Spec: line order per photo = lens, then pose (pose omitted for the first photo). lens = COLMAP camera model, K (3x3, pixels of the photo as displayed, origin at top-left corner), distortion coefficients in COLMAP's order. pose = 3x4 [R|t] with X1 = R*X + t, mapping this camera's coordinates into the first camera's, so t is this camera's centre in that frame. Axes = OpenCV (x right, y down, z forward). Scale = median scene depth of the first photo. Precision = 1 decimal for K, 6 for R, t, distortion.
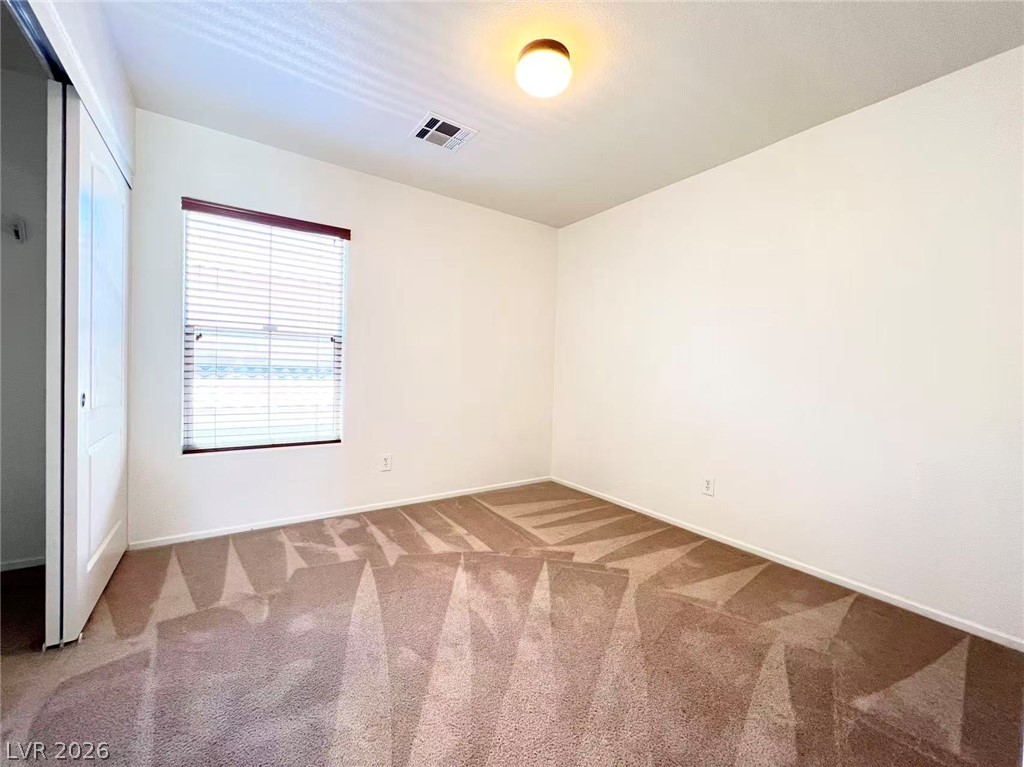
lens RADIAL K [[409.7, 0, 508.7], [0, 409.7, 380.0], [0, 0, 1]] dist [-0.000785, 0.000129]
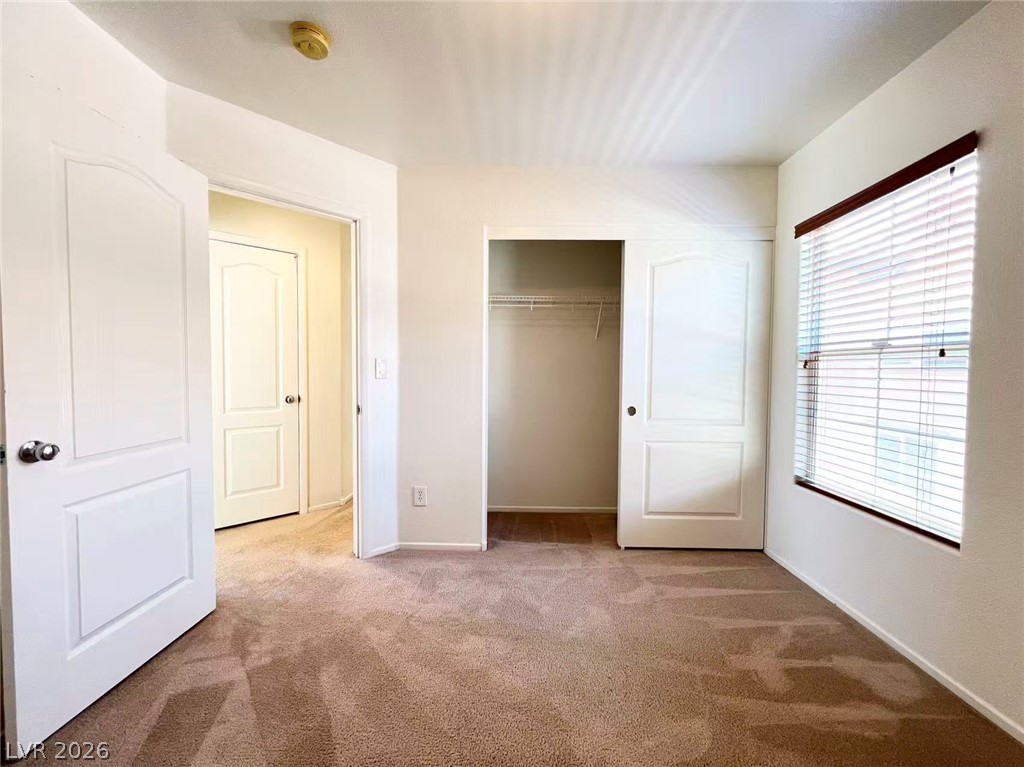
lens RADIAL K [[403.5, 0, 515.0], [0, 403.5, 368.1], [0, 0, 1]] dist [-0.000563, -0.000029]
pose [[-0.575276, -0.028361, -0.817468, 0.376733], [-0.037182, 0.999272, -0.008503, -0.057863], [0.817114, 0.025504, -0.575912, 0.932253]]
